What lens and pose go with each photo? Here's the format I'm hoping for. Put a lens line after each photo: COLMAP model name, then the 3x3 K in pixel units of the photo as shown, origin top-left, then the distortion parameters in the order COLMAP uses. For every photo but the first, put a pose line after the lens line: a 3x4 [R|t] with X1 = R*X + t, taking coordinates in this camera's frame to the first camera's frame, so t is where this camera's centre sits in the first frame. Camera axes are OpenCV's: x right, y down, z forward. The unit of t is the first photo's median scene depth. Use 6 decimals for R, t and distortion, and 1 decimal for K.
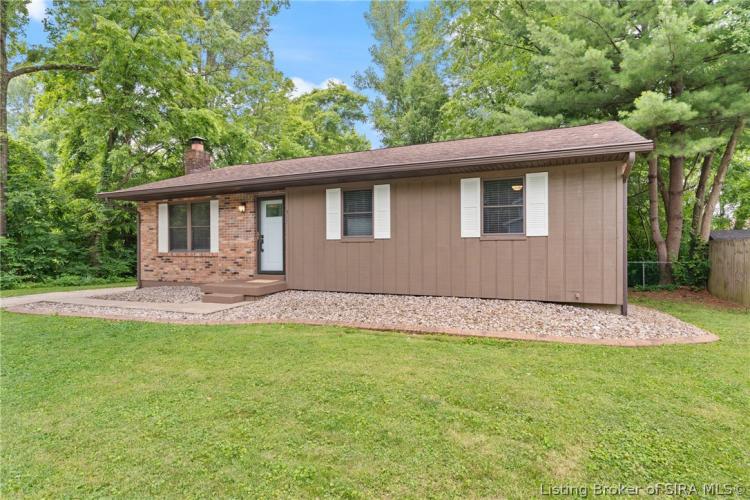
lens RADIAL K [[412.7, 0, 373.5], [0, 412.7, 249.6], [0, 0, 1]] dist [0.001580, -0.001339]
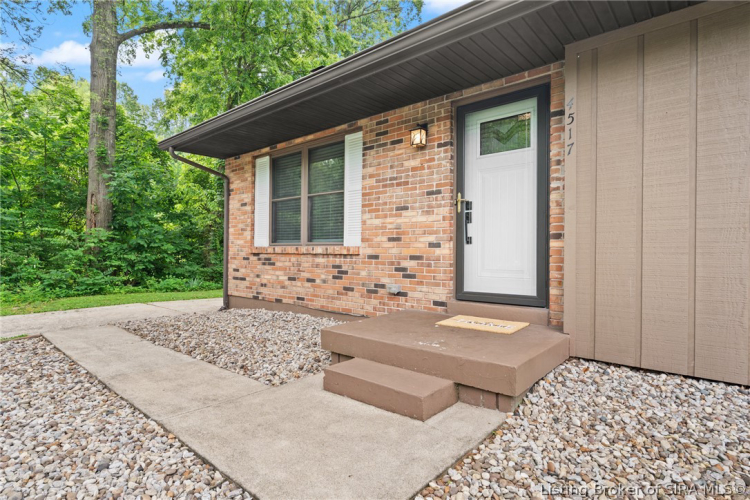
lens RADIAL K [[402.8, 0, 373.9], [0, 402.8, 249.1], [0, 0, 1]] dist [-0.000915, 0.000198]
pose [[0.960472, 0.011473, -0.278139, -0.226411], [-0.015292, 0.999816, -0.011566, 0.014841], [0.277955, 0.015362, 0.960471, 0.549180]]
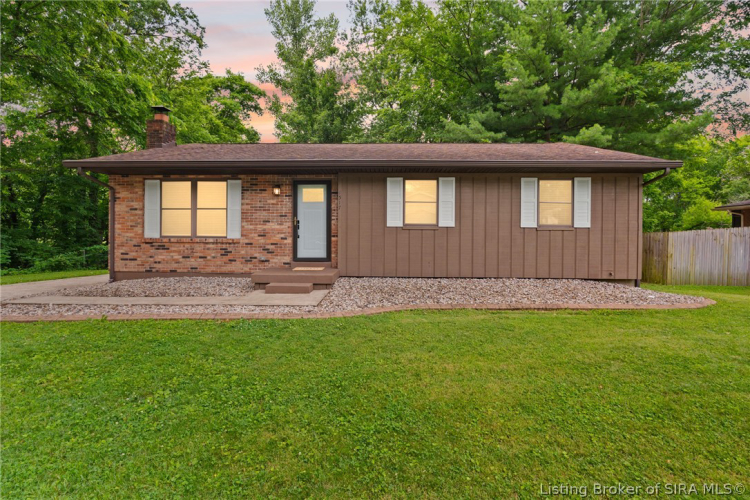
lens RADIAL K [[367.6, 0, 369.3], [0, 367.6, 240.4], [0, 0, 1]] dist [-0.001660, 0.000679]
pose [[0.920176, 0.008544, 0.391412, -0.409251], [-0.009647, 0.999953, 0.000850, 0.007765], [-0.391386, -0.004558, 0.920215, 0.140455]]
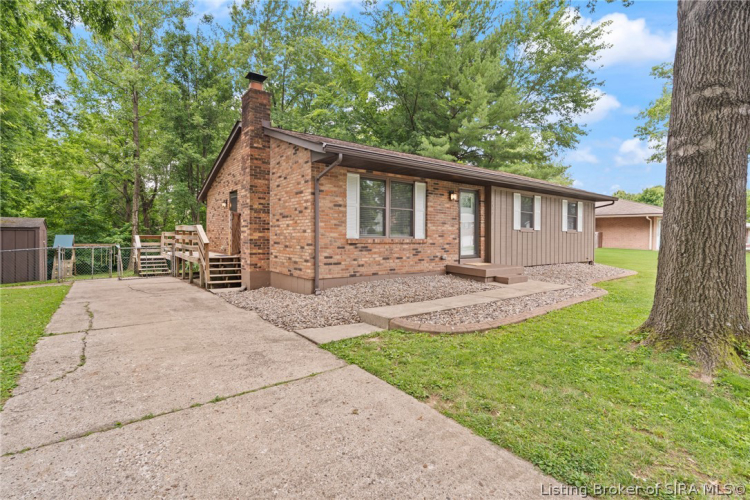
lens RADIAL K [[367.6, 0, 374.9], [0, 367.6, 248.2], [0, 0, 1]] dist [-0.001660, 0.000679]
pose [[0.457131, -0.011227, 0.889328, -1.127088], [0.003693, 0.999936, 0.010726, 0.018529], [-0.889392, -0.001619, 0.457143, 0.680824]]
